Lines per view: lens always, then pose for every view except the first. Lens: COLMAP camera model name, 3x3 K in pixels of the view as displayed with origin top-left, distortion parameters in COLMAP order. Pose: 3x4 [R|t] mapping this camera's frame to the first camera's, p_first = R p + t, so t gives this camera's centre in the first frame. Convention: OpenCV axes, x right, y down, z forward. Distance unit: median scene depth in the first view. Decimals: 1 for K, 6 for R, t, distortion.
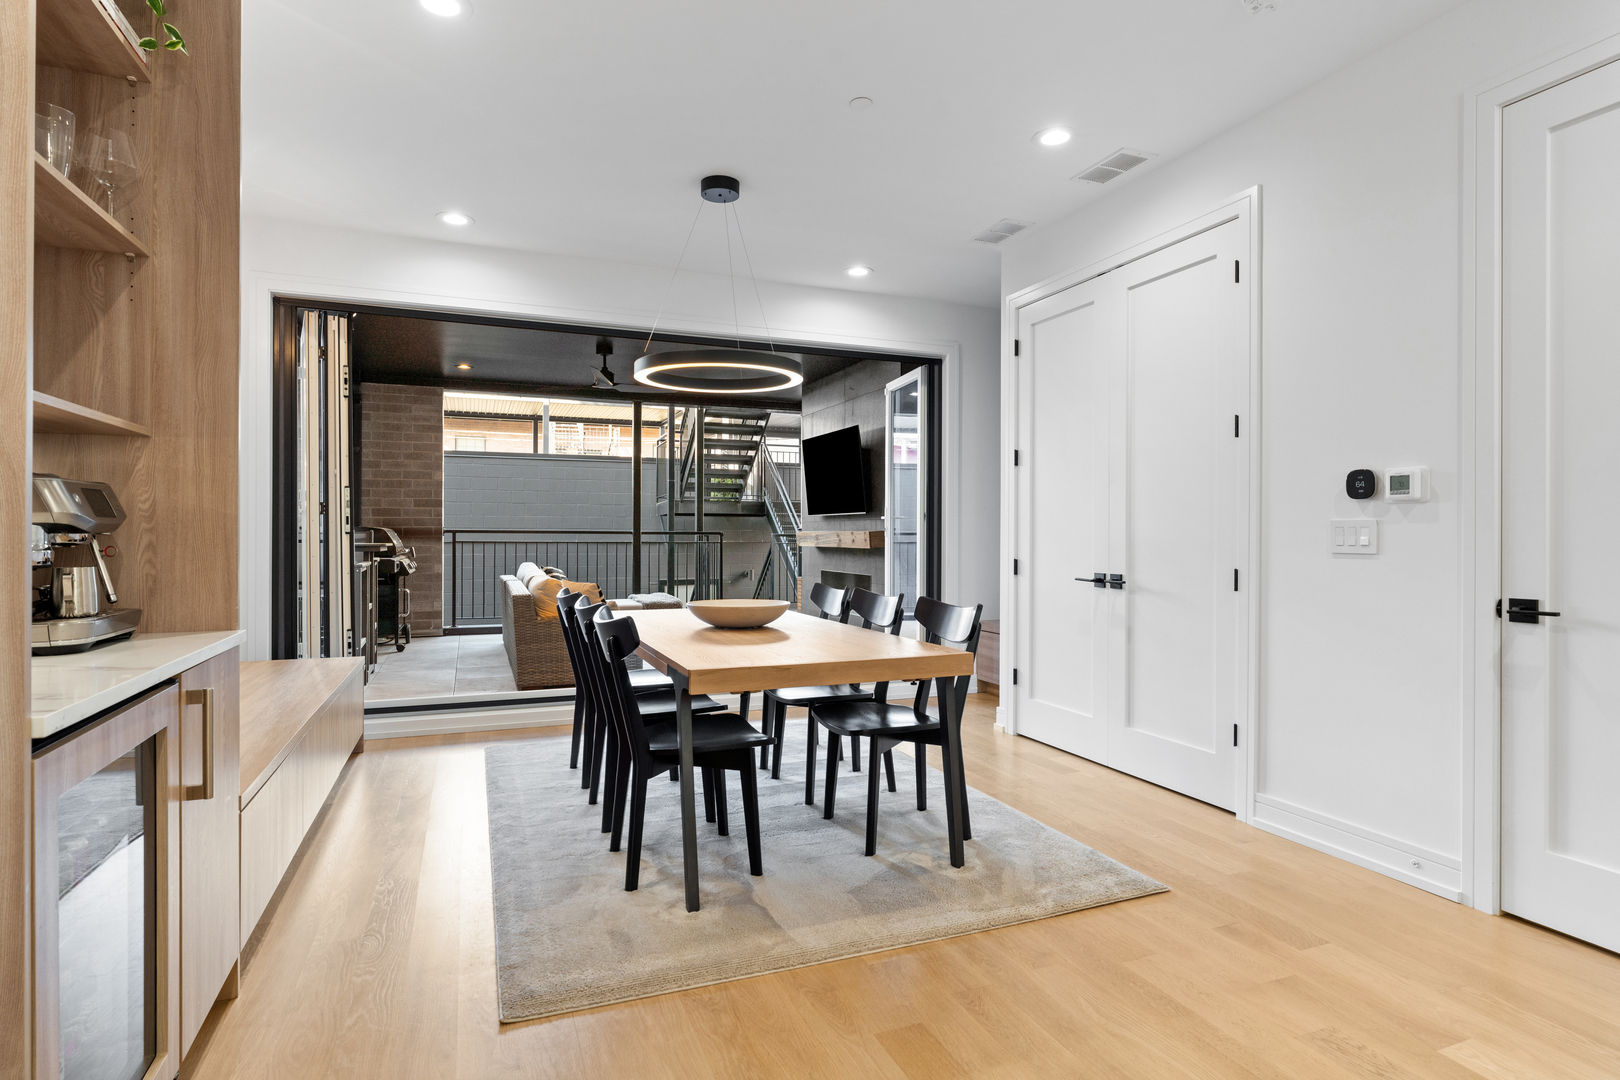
lens RADIAL K [[861.8, 0, 810.0], [0, 861.8, 540.0], [0, 0, 1]] dist [-0.002158, -0.000274]
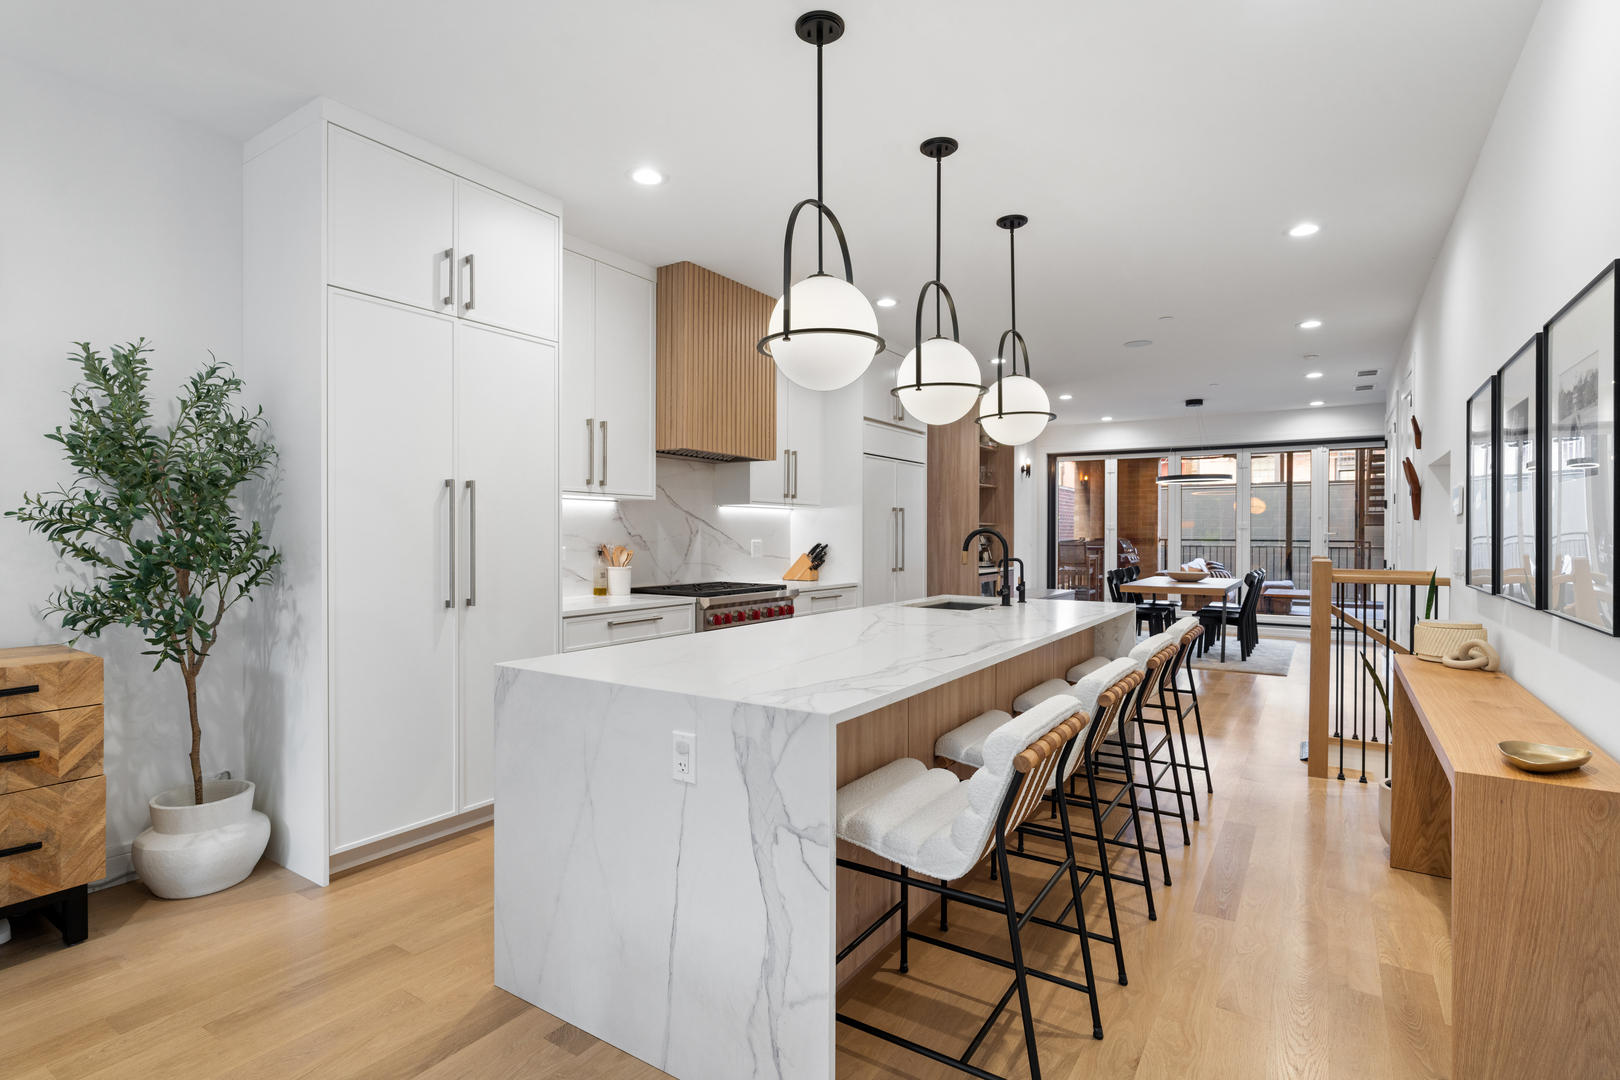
lens RADIAL K [[792.4, 0, 810.0], [0, 792.4, 540.0], [0, 0, 1]] dist [-0.001392, -0.000483]
pose [[0.589229, 0.007002, -0.807936, 0.950551], [-0.006389, 0.999972, 0.004007, -0.021649], [0.807941, 0.002801, 0.589257, -1.064925]]
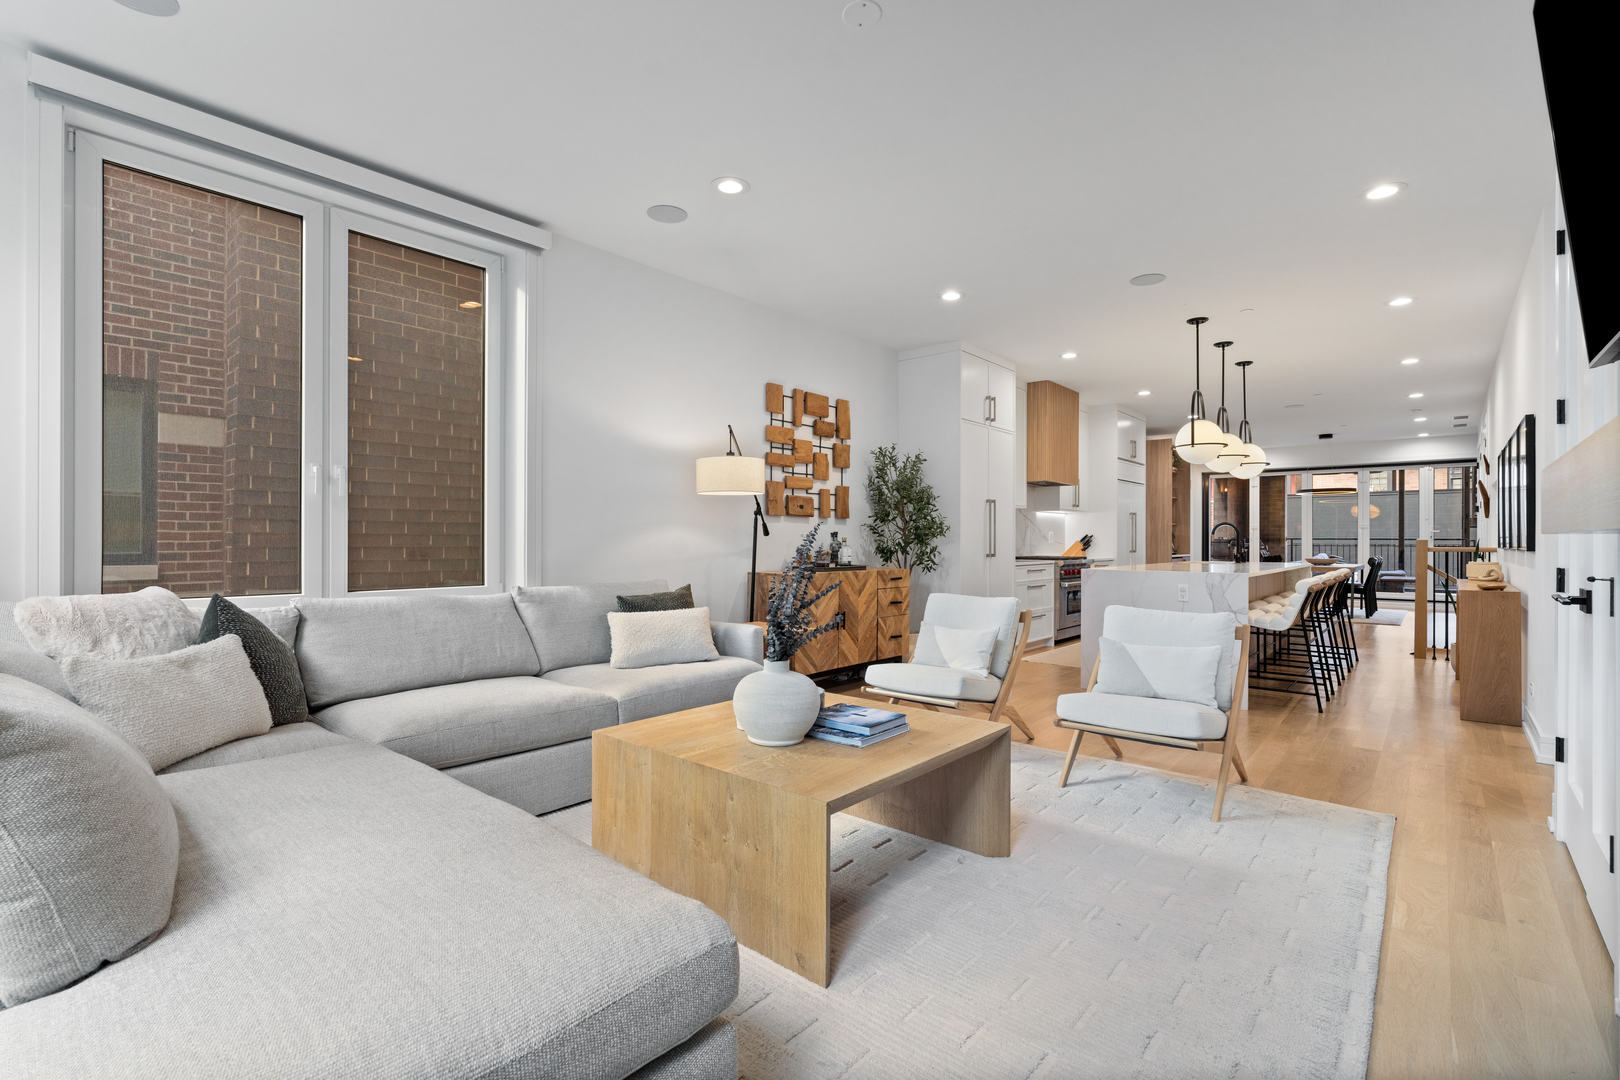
lens RADIAL K [[738.2, 0, 814.4], [0, 738.2, 536.8], [0, 0, 1]] dist [-0.000862, -0.000178]
pose [[0.481555, -0.002936, -0.876411, 1.296592], [-0.007635, 0.999942, -0.007545, 0.016639], [0.876383, 0.010325, 0.481505, -1.894936]]
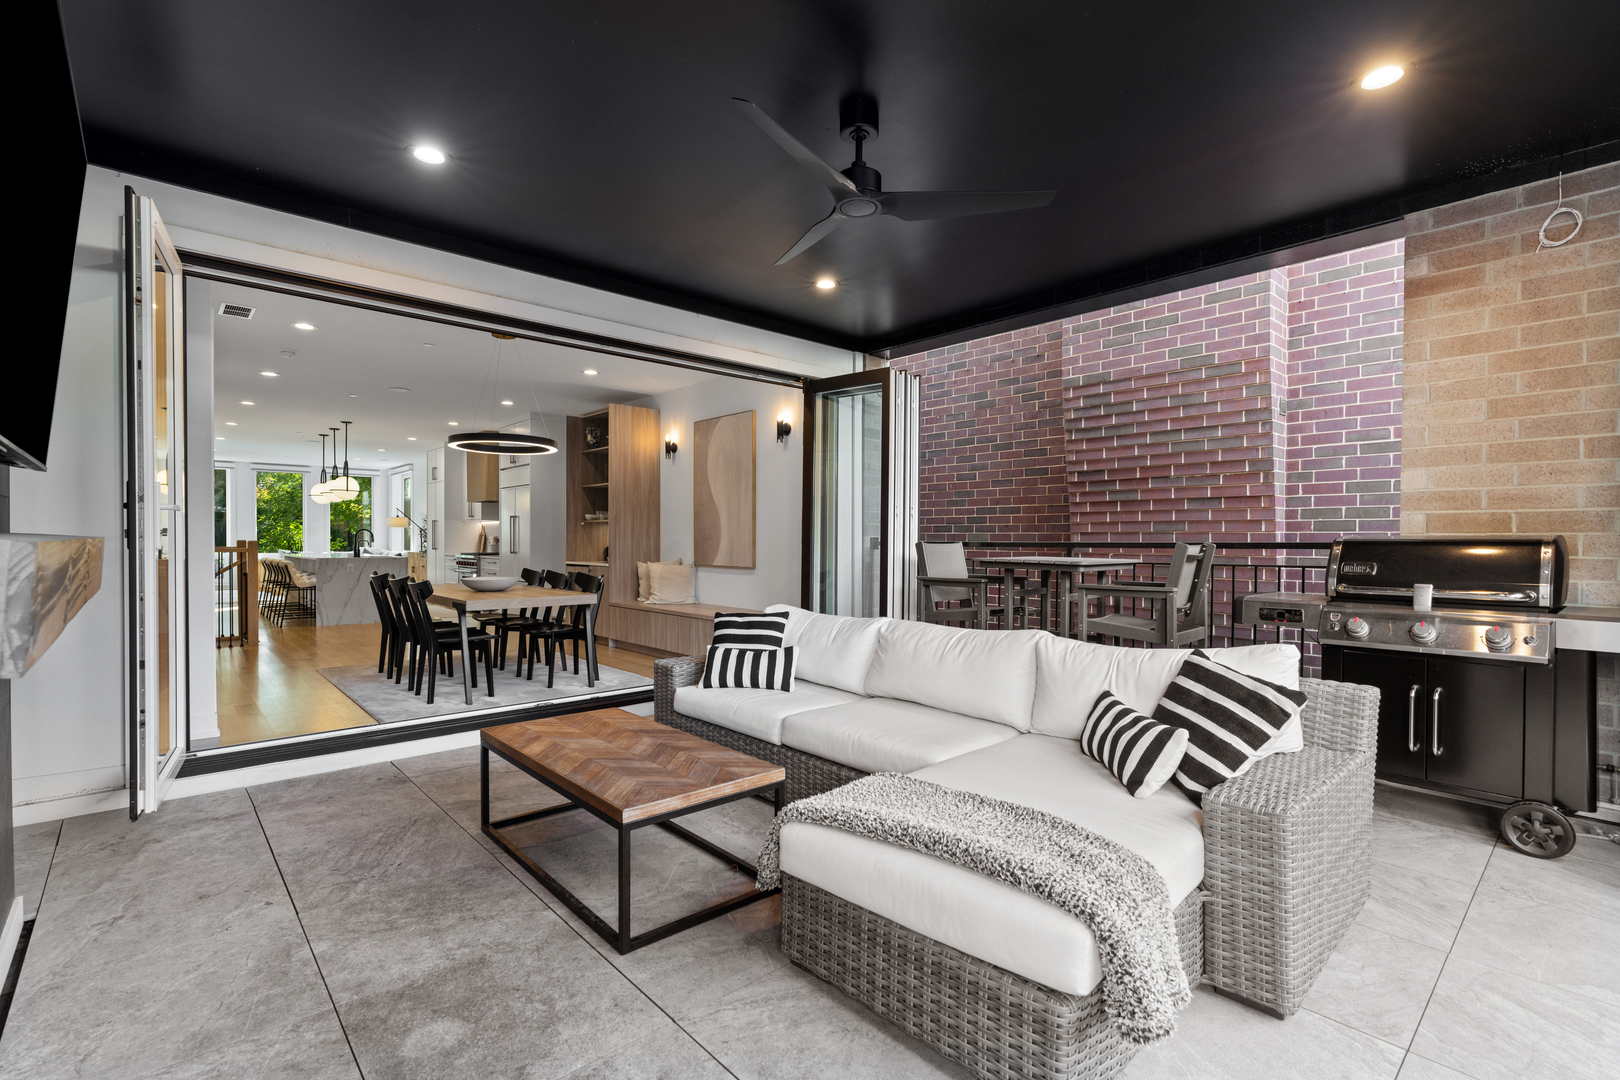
lens RADIAL K [[738.1, 0, 800.8], [0, 738.1, 553.1], [0, 0, 1]] dist [-0.001330, -0.000044]
pose [[-0.934305, 0.006675, -0.356412, -0.095184], [-0.003707, 0.999589, 0.028440, -0.029439], [0.356455, 0.027893, -0.933896, 2.198715]]
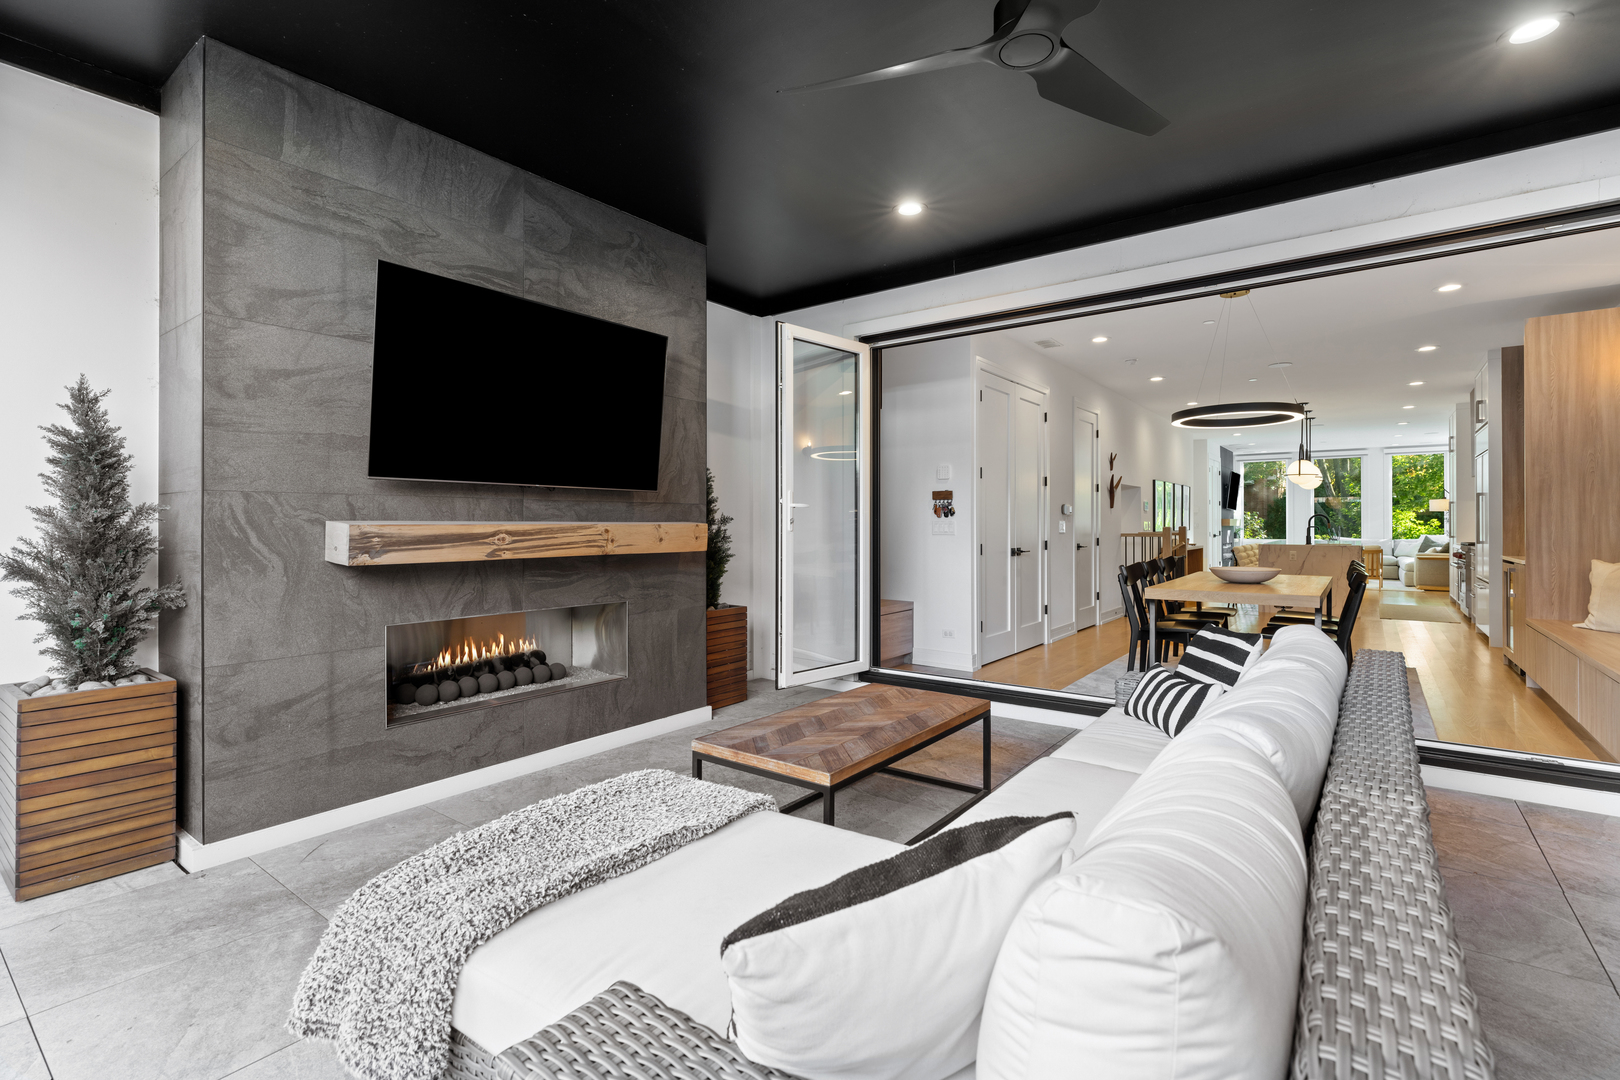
lens RADIAL K [[738.2, 0, 814.4], [0, 738.2, 536.8], [0, 0, 1]] dist [-0.000862, -0.000178]
pose [[-0.538986, -0.008862, 0.842268, -0.657674], [0.010705, 0.999792, 0.017369, -0.022579], [-0.842247, 0.018378, -0.538779, 1.971556]]
